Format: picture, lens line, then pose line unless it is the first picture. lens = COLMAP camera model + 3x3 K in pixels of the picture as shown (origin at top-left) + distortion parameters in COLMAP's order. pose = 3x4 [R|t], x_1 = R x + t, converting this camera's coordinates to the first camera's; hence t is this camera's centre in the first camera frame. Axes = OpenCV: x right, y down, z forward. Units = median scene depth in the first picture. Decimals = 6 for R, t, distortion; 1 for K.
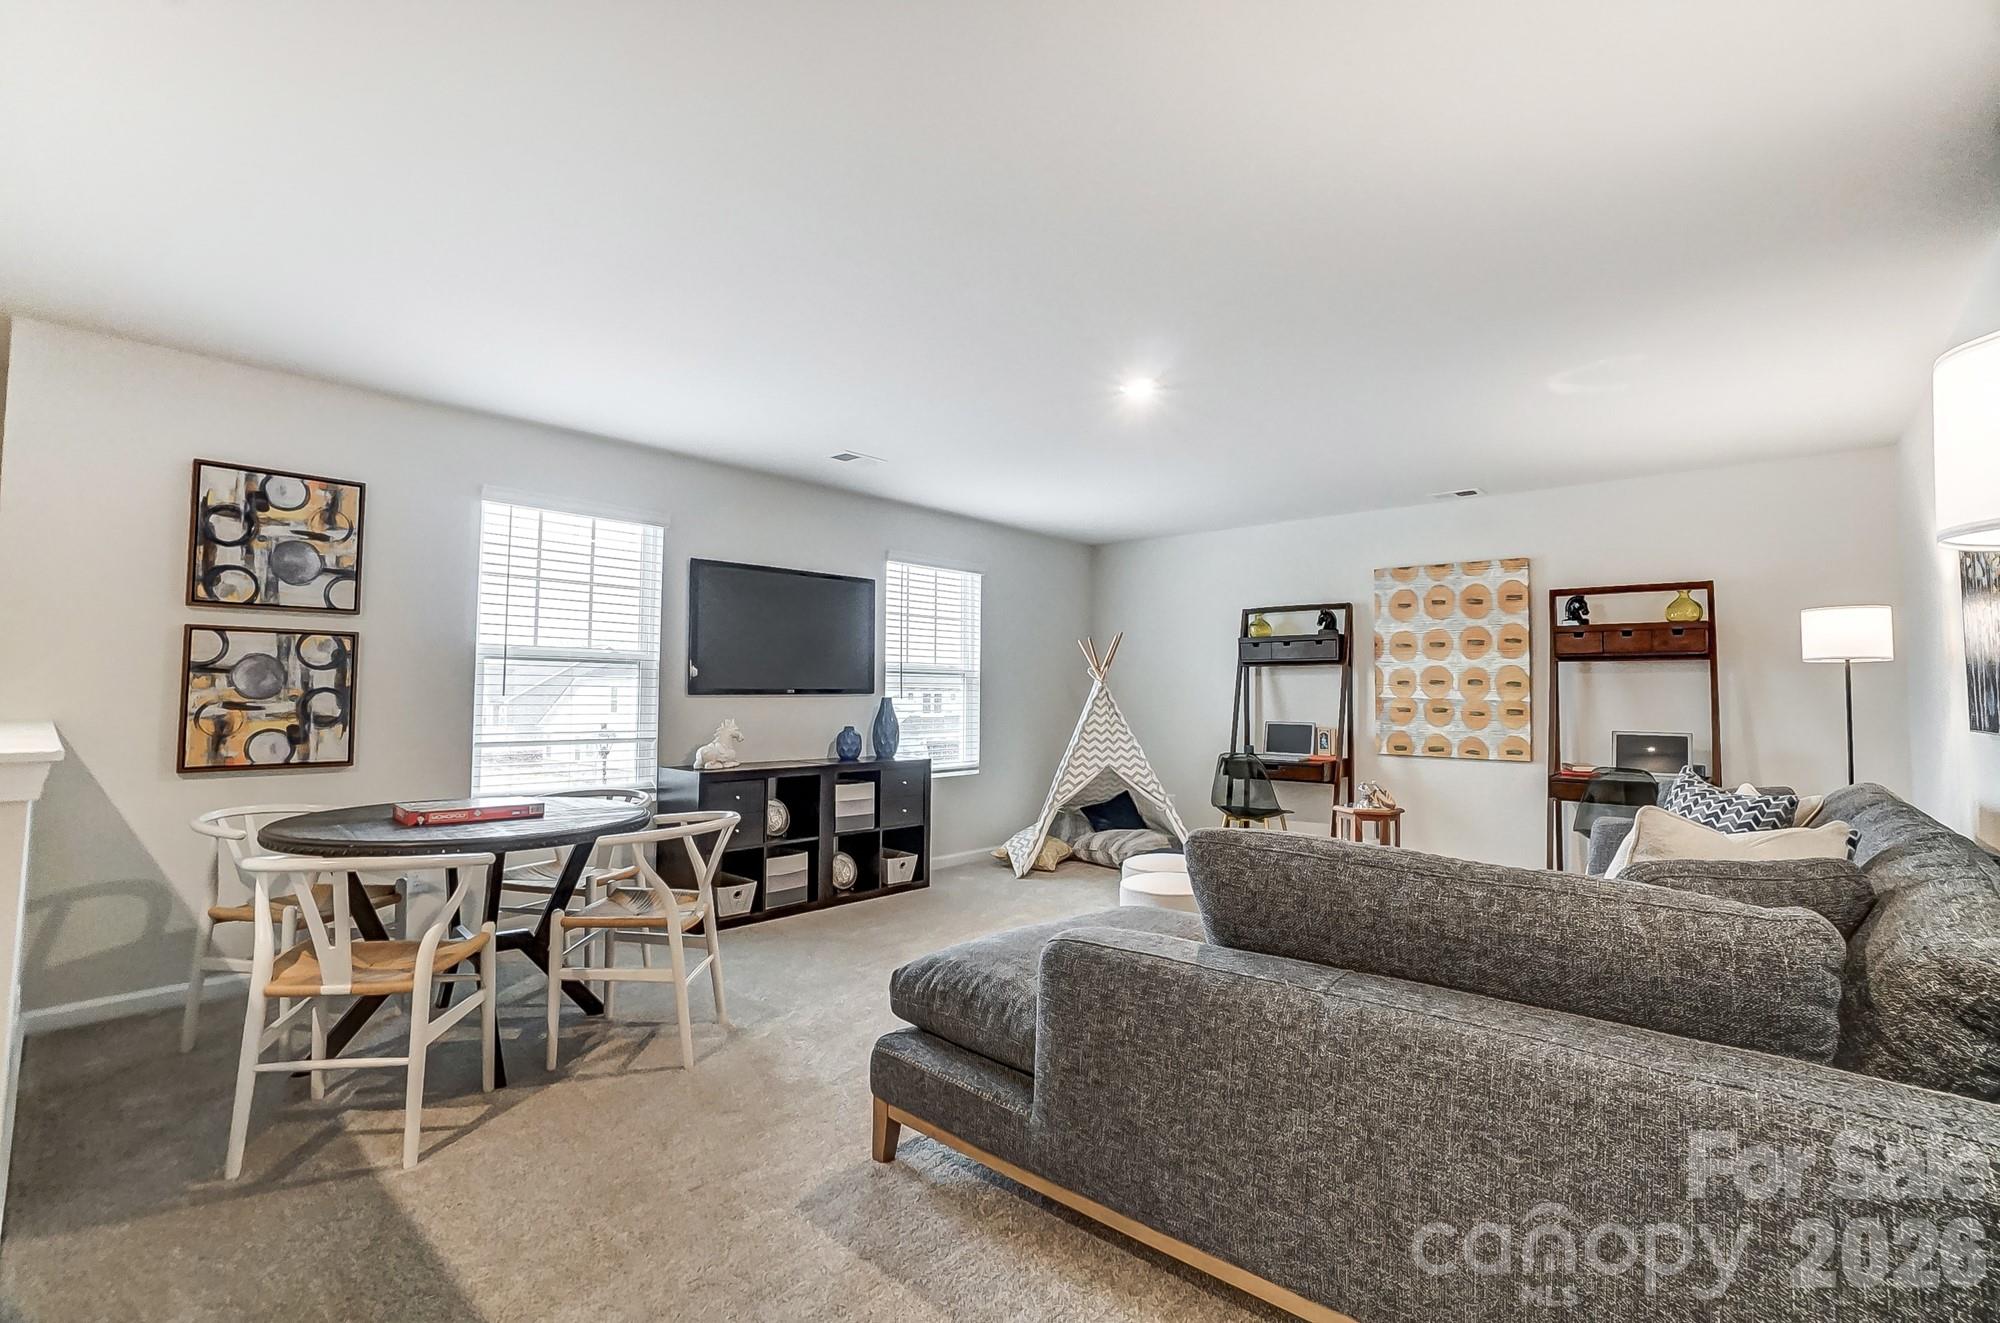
lens RADIAL K [[895.3, 0, 1003.6], [0, 895.3, 663.0], [0, 0, 1]] dist [-0.005891, -0.001533]
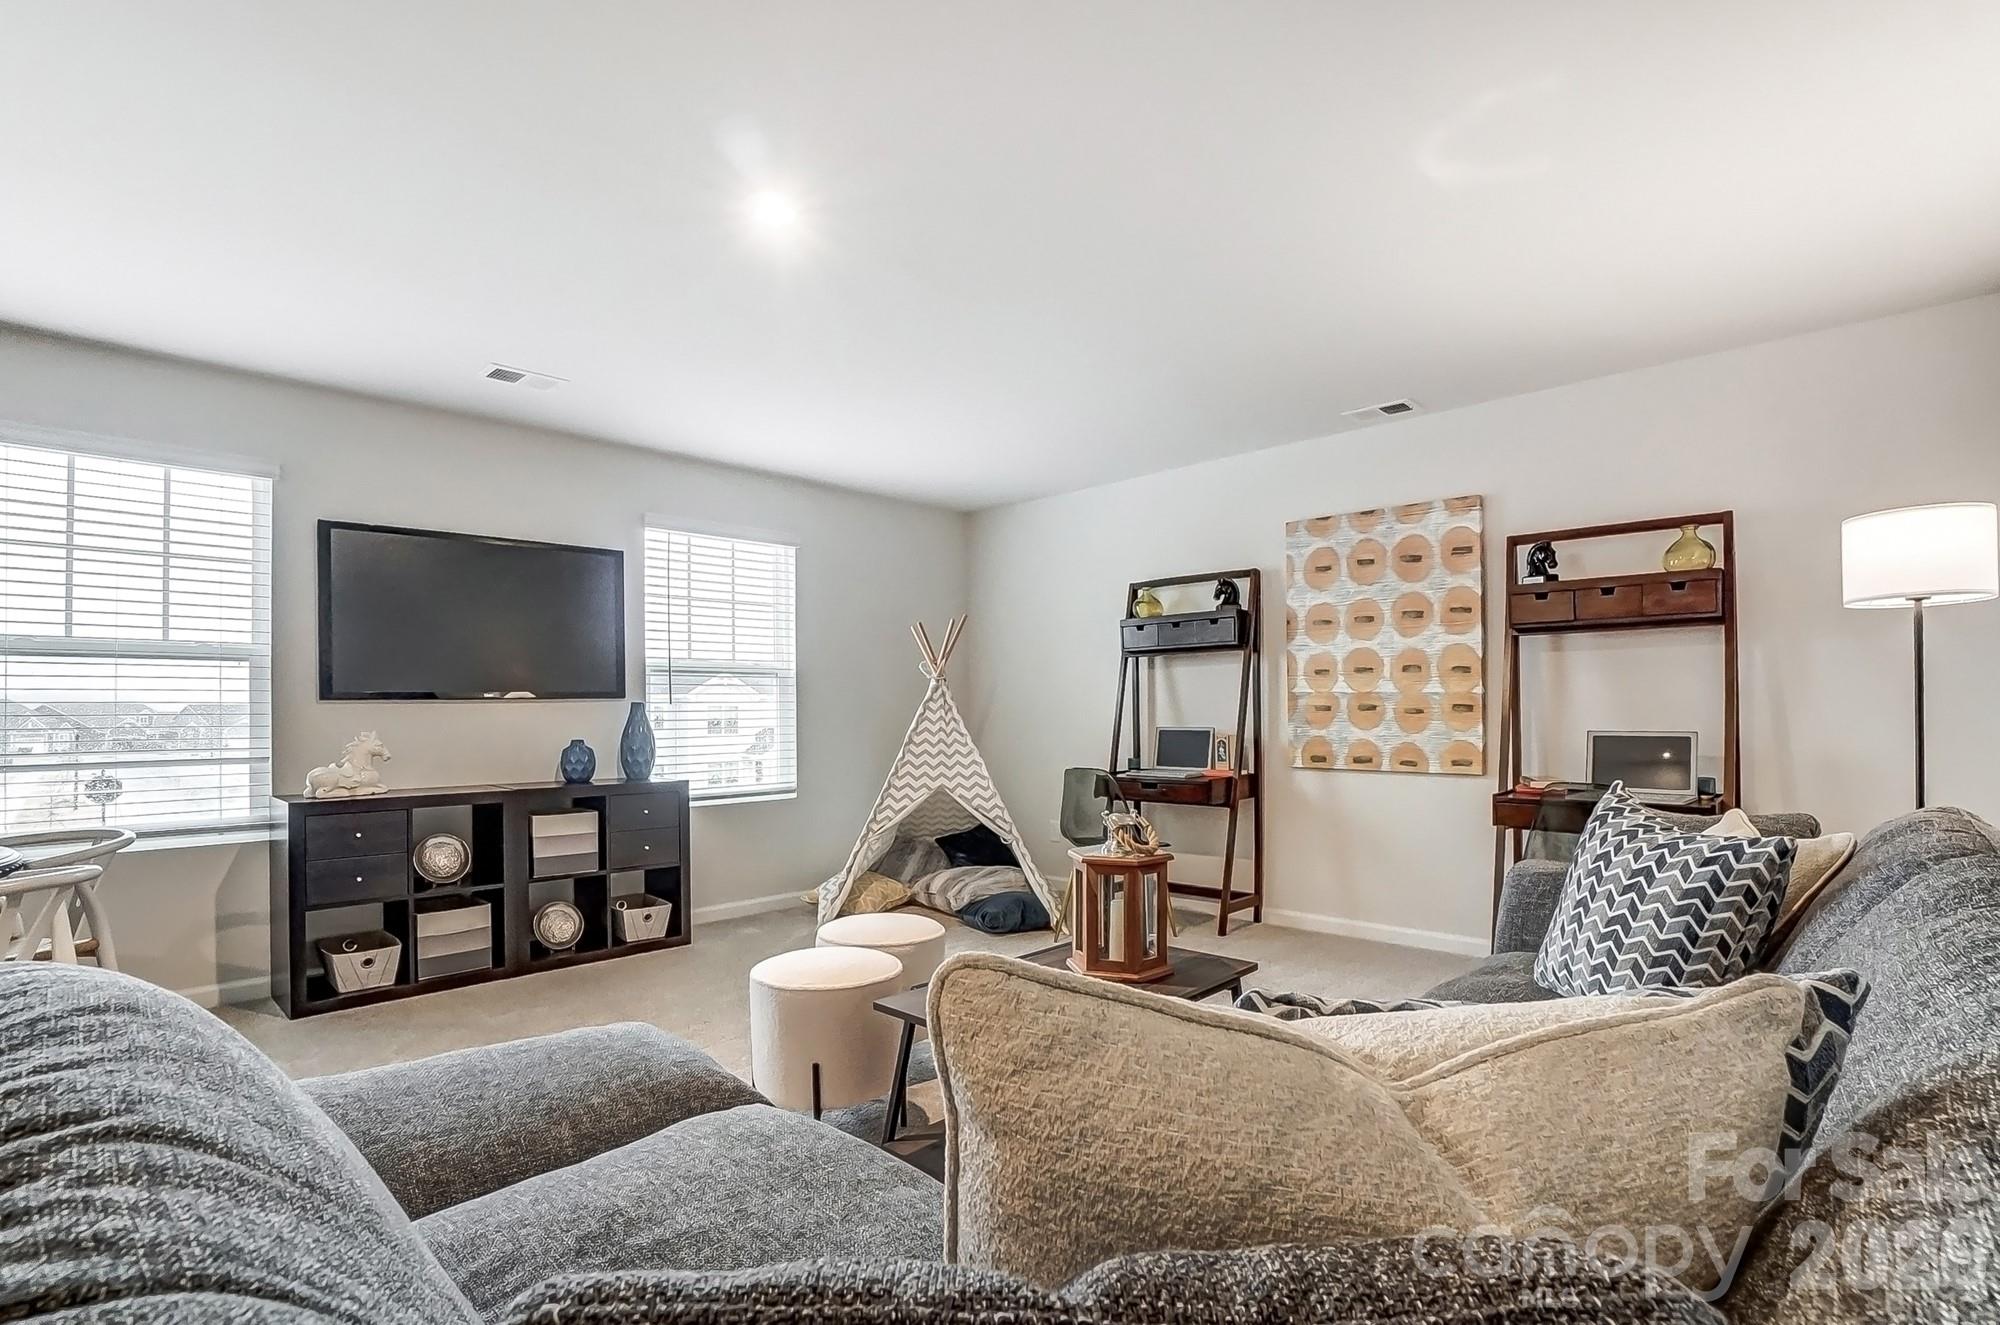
lens RADIAL K [[960.6, 0, 945.5], [0, 960.6, 710.6], [0, 0, 1]] dist [-0.026310, 0.001335]
pose [[0.997907, -0.015798, -0.062698, 0.195043], [0.018109, 0.999171, 0.036452, 0.020939], [0.062071, -0.037511, 0.997367, 0.191827]]
